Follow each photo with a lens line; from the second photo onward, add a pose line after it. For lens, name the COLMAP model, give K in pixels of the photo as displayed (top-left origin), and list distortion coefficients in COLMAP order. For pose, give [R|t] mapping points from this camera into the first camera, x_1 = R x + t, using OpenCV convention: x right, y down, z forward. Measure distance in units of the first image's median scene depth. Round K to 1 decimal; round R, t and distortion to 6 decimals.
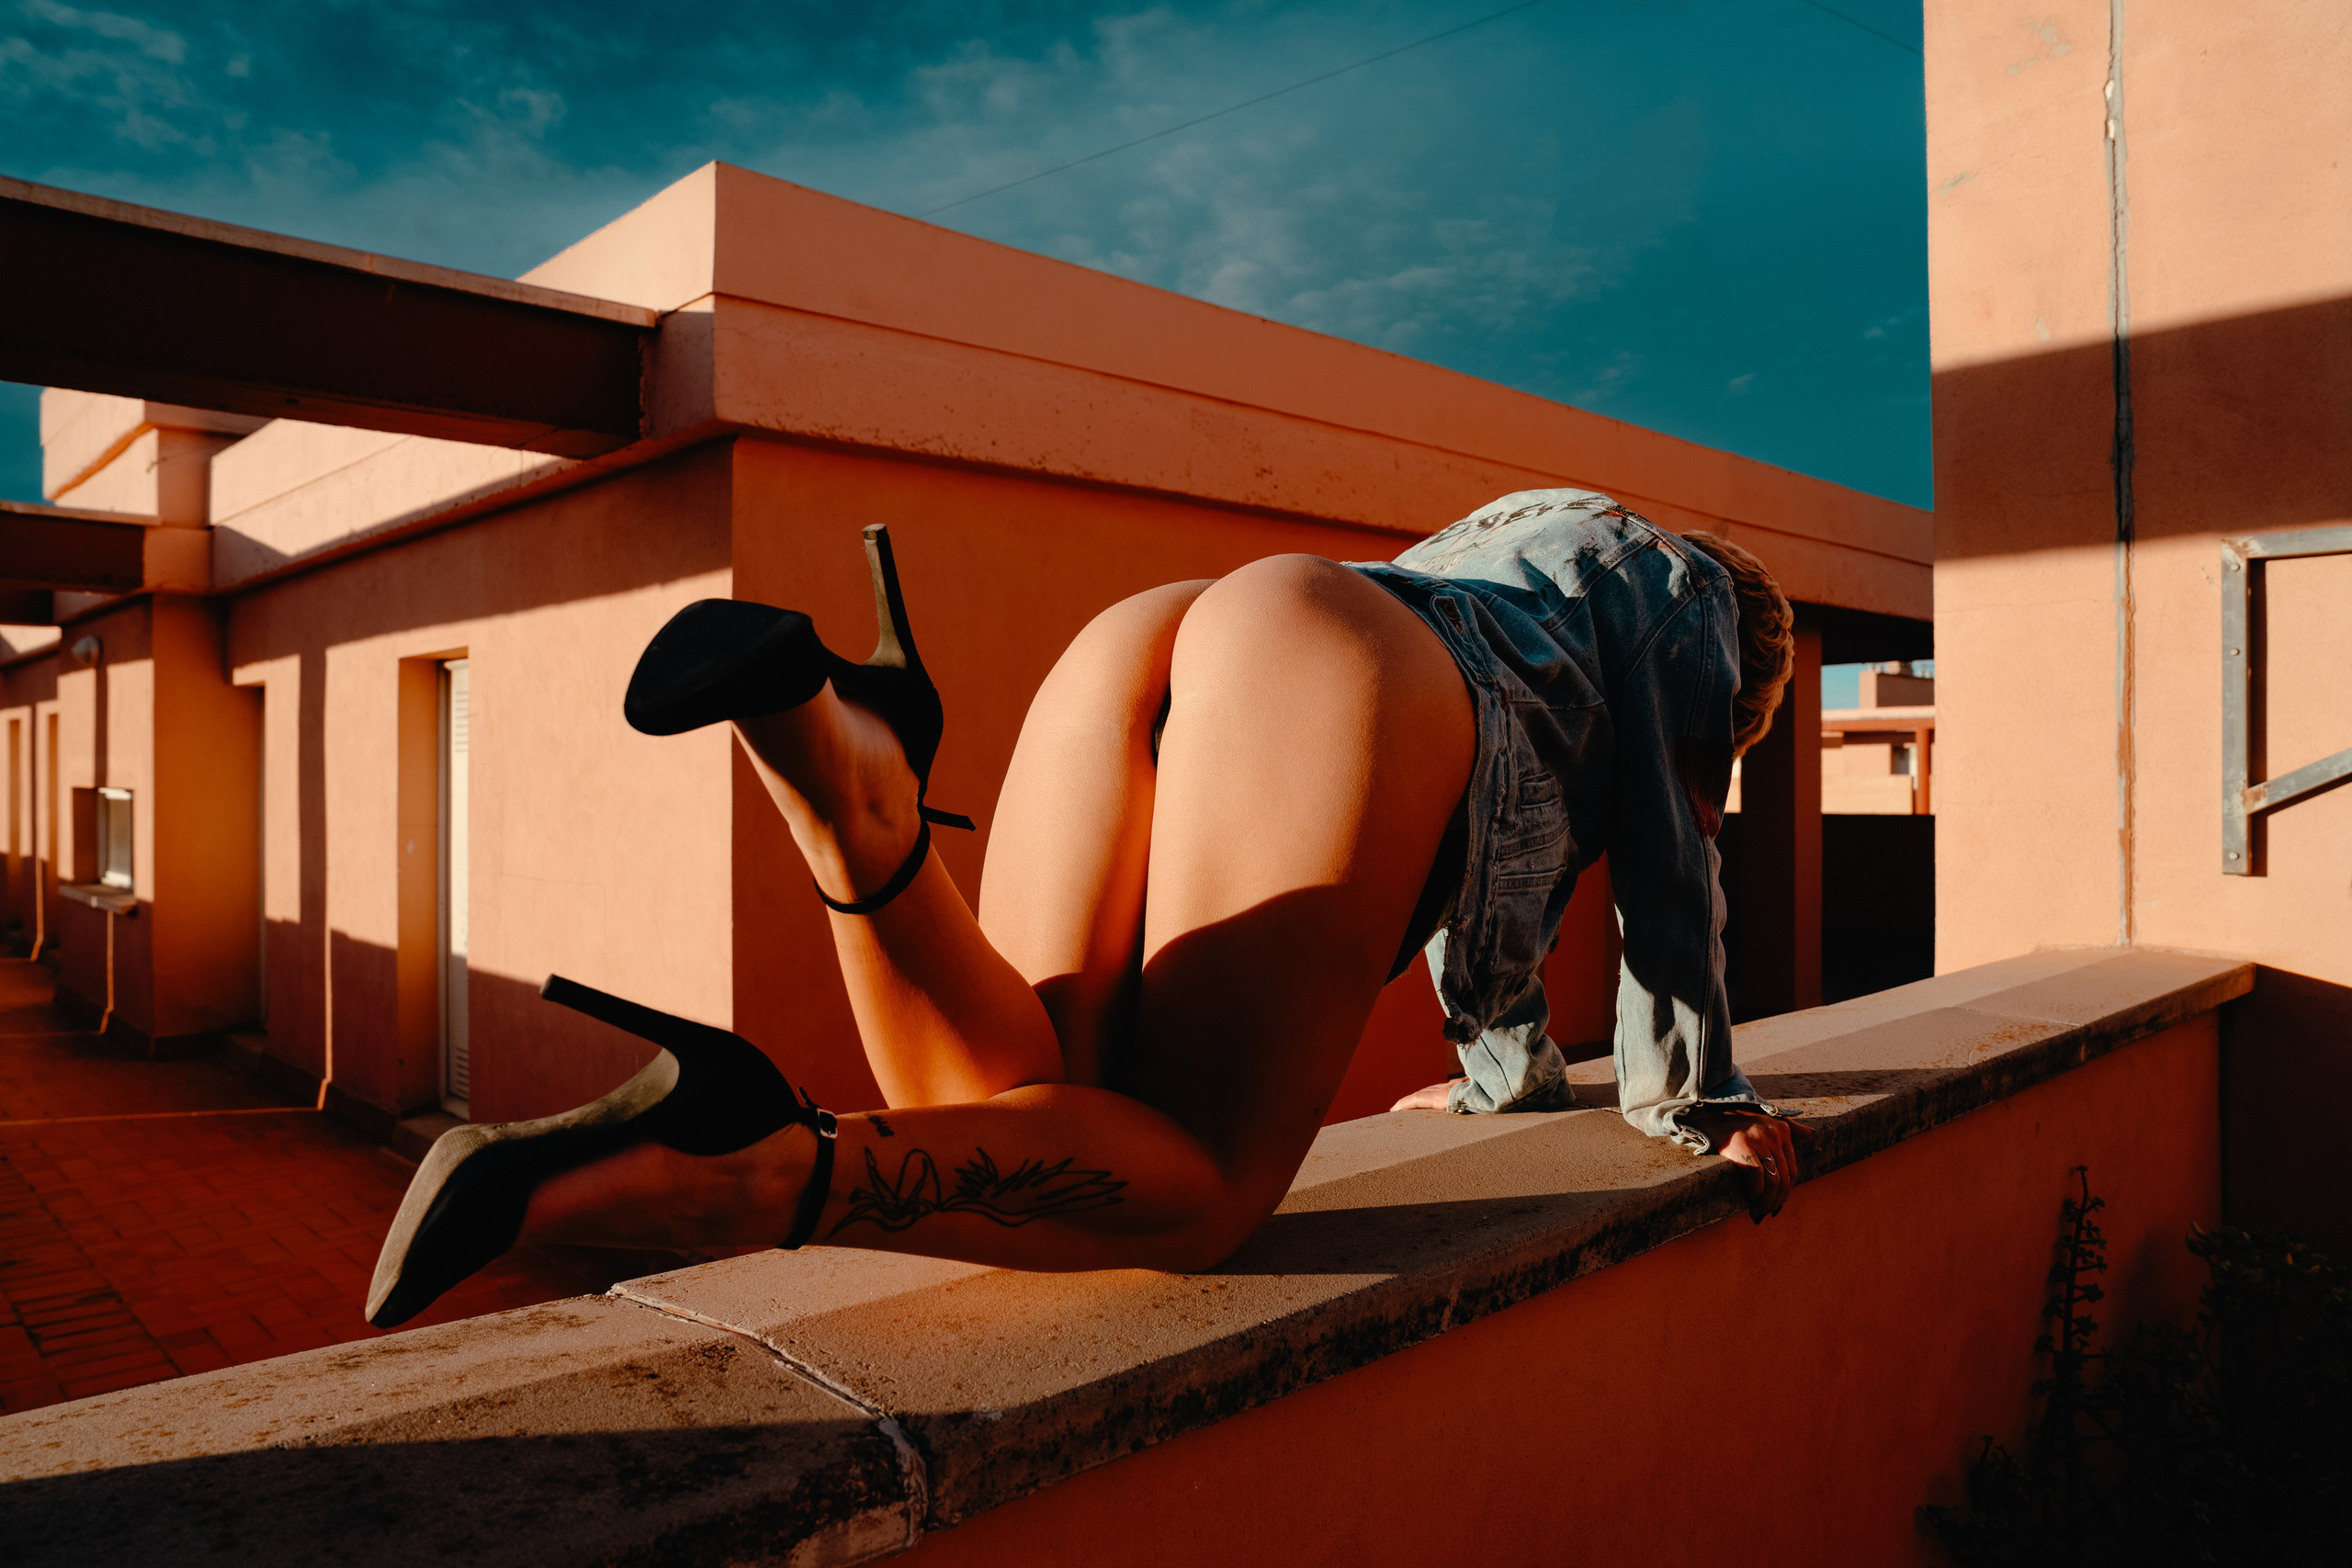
lens RADIAL K [[1636.0, 0, 1216.7], [0, 1636.0, 744.8], [0, 0, 1]] dist [-0.071860, 0.009997]
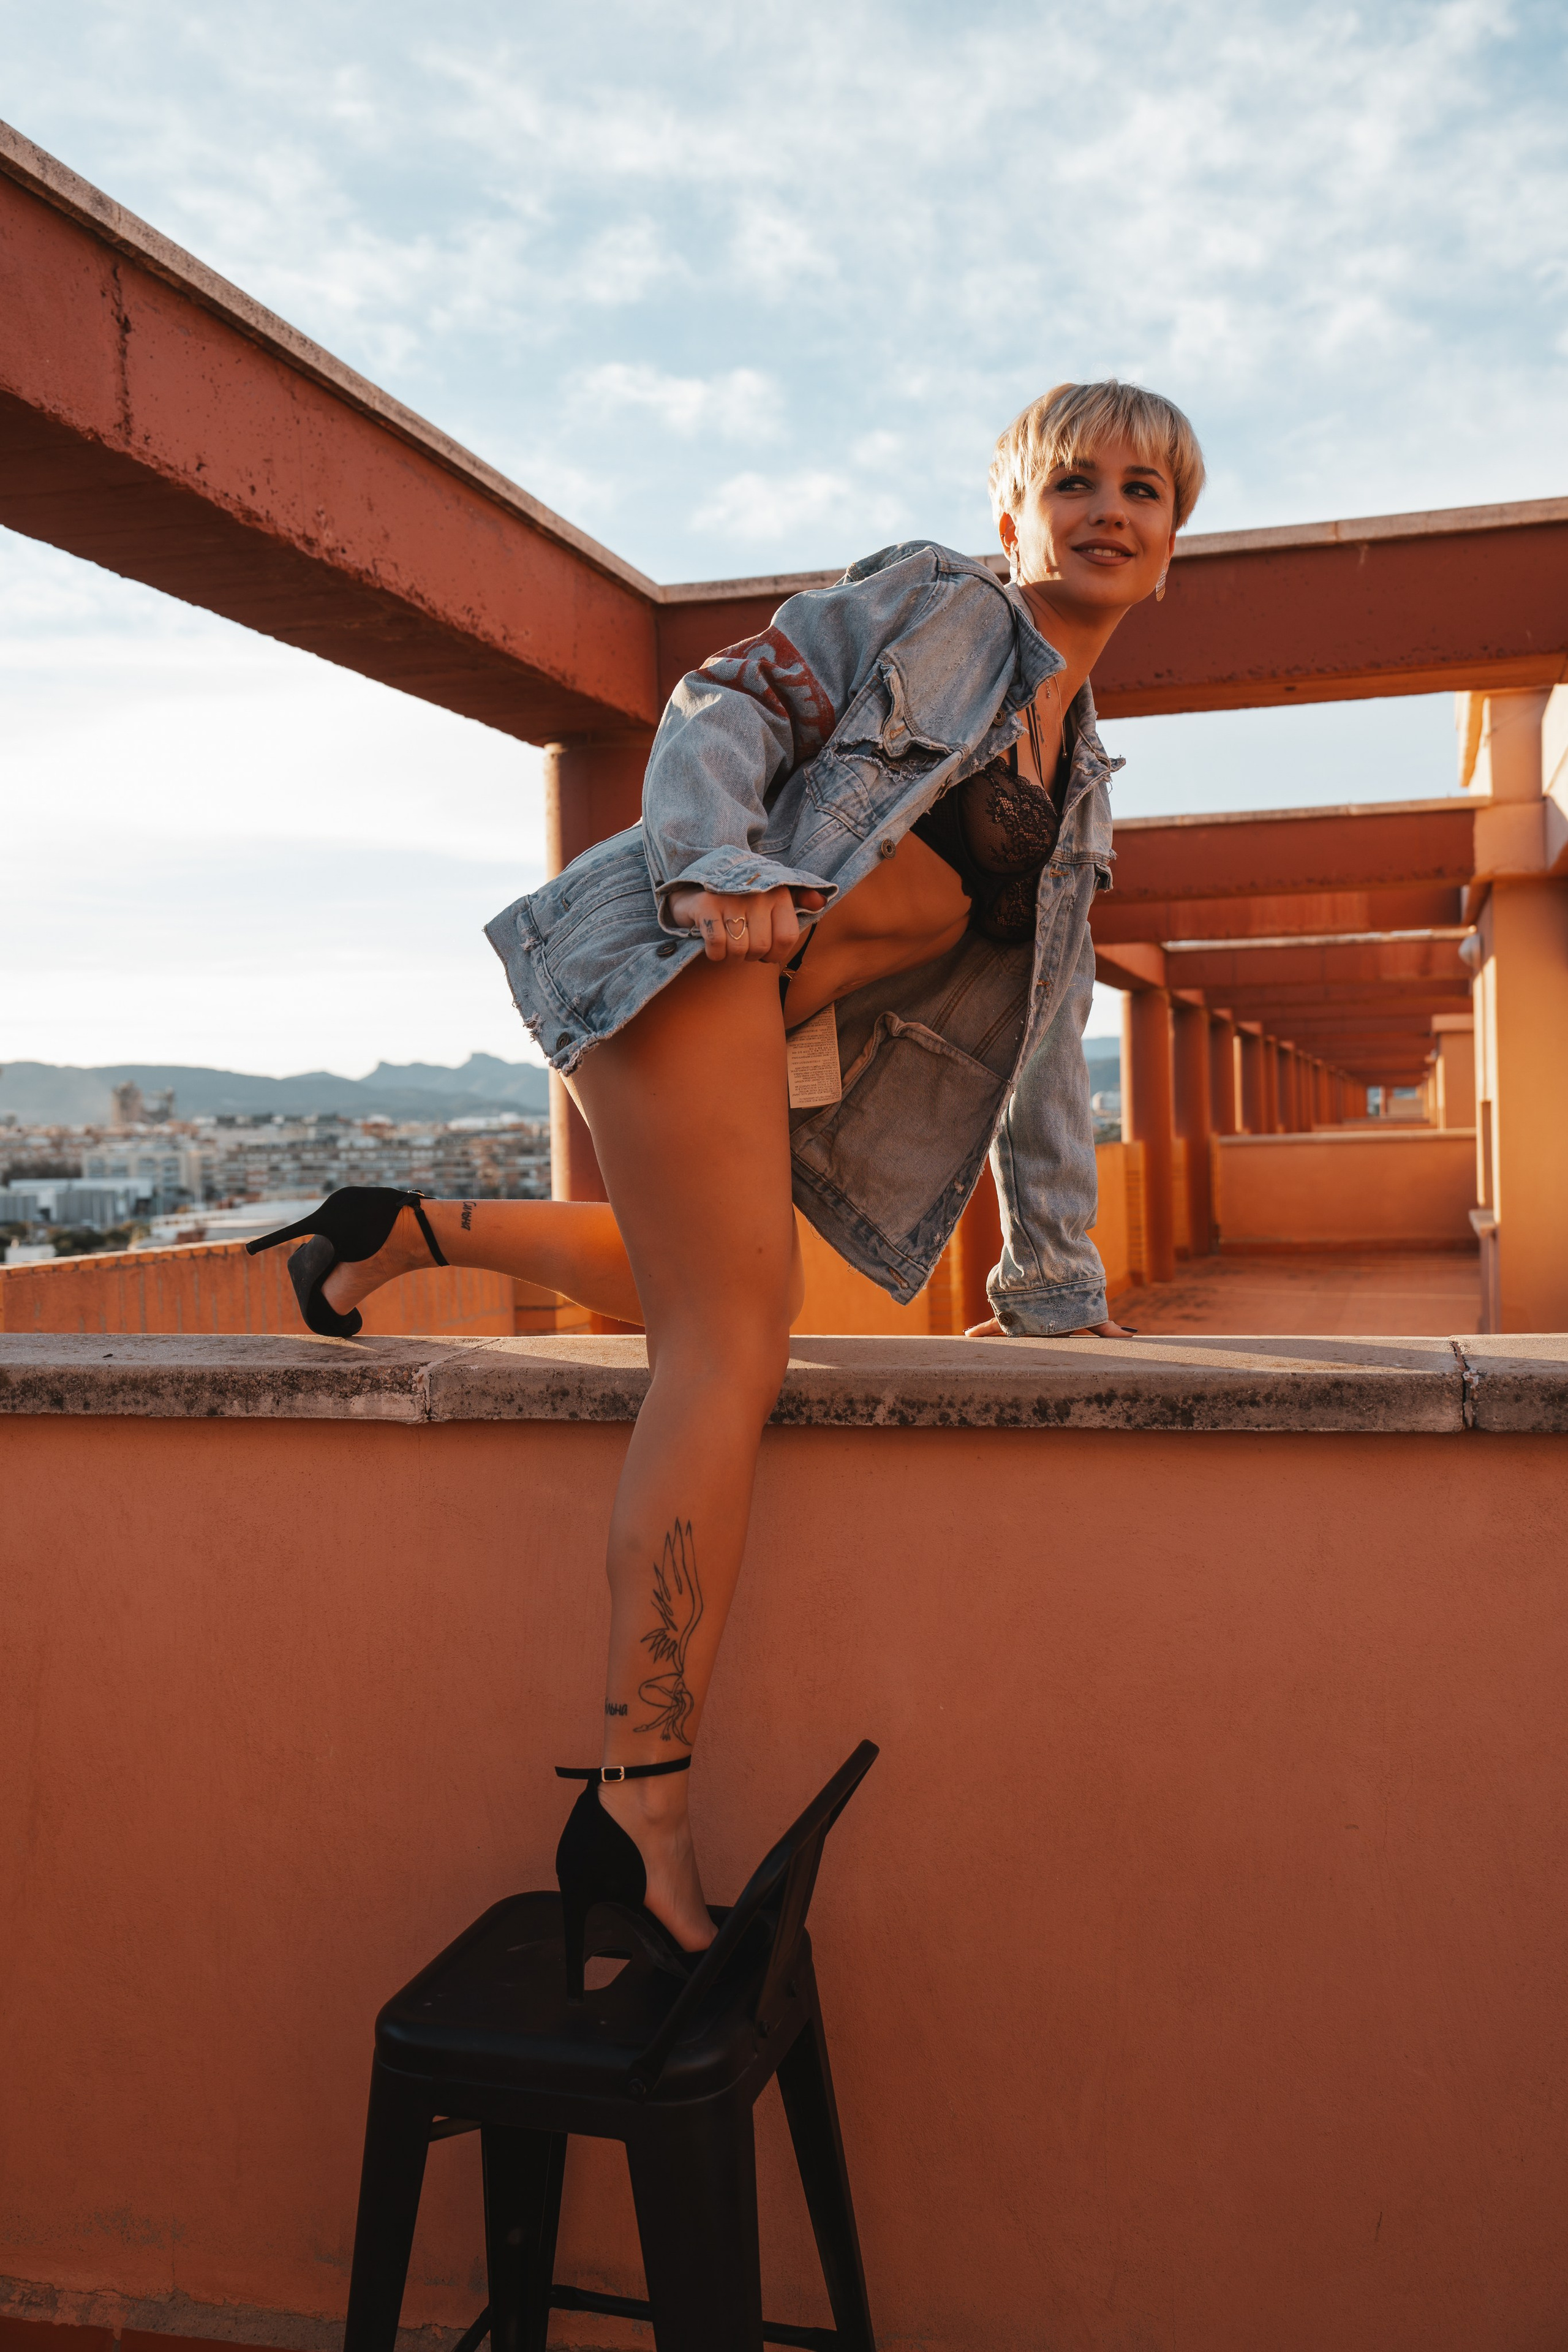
lens RADIAL K [[2270.3, 0, 784.5], [0, 2270.3, 1181.9], [0, 0, 1]] dist [0.005162, 0.000000]
pose [[0.495927, 0.005548, -0.868347, 0.382527], [0.044218, 0.998521, 0.031634, 0.024531], [0.867238, -0.054084, 0.494948, 0.009772]]
